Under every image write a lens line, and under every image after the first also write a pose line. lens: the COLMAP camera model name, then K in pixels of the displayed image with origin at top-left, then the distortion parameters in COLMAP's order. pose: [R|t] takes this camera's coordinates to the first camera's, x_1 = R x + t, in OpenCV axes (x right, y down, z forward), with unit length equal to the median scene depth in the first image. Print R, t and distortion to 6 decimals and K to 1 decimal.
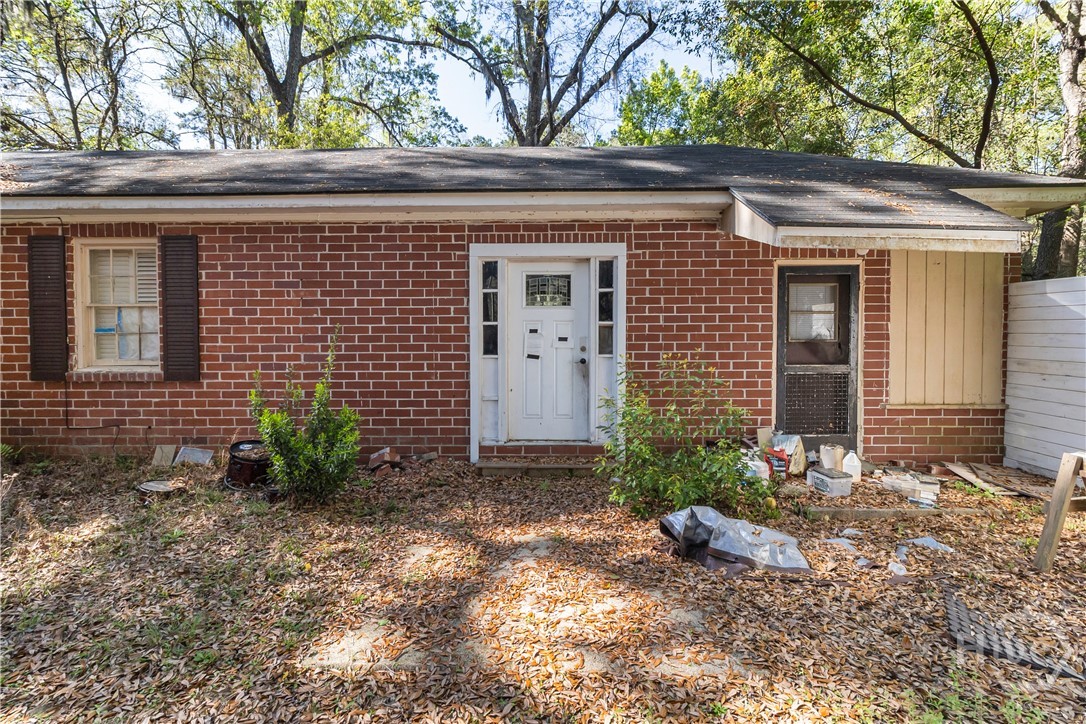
lens RADIAL K [[314.2, 0, 540.9], [0, 314.2, 357.4], [0, 0, 1]] dist [-0.000778, -0.000011]
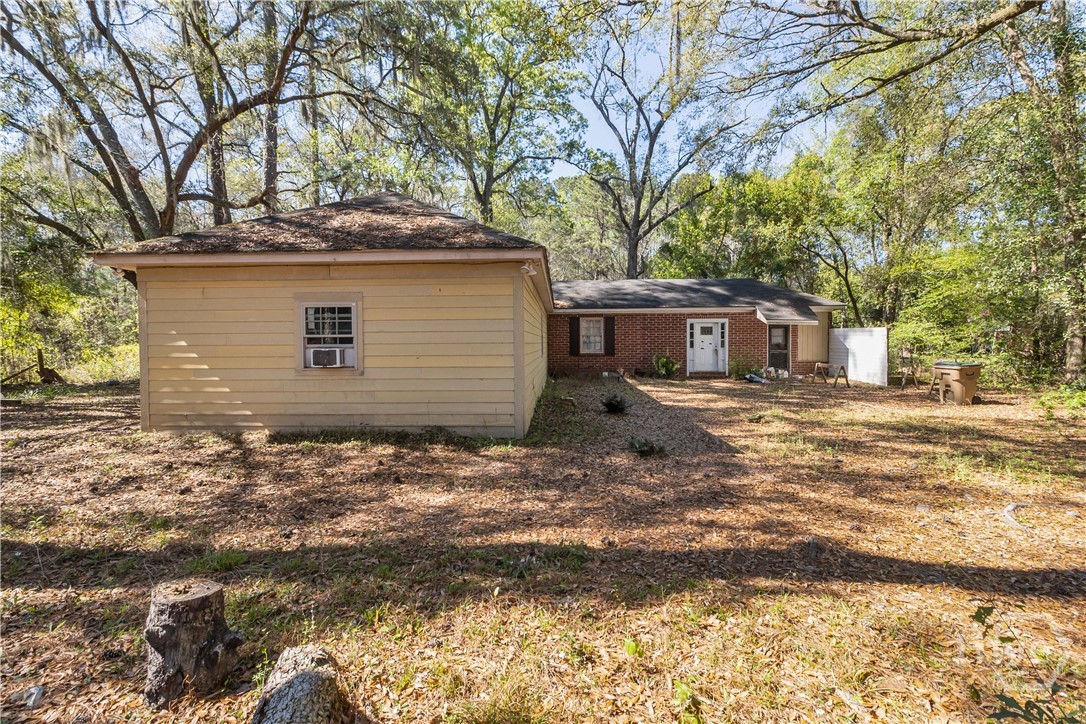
lens RADIAL K [[314.2, 0, 545.2], [0, 314.2, 358.5], [0, 0, 1]] dist [-0.000778, -0.000011]
pose [[0.999810, -0.002443, -0.019347, -1.877043], [0.002322, 0.999978, -0.006270, 0.140304], [0.019362, 0.006224, 0.999793, -2.852866]]
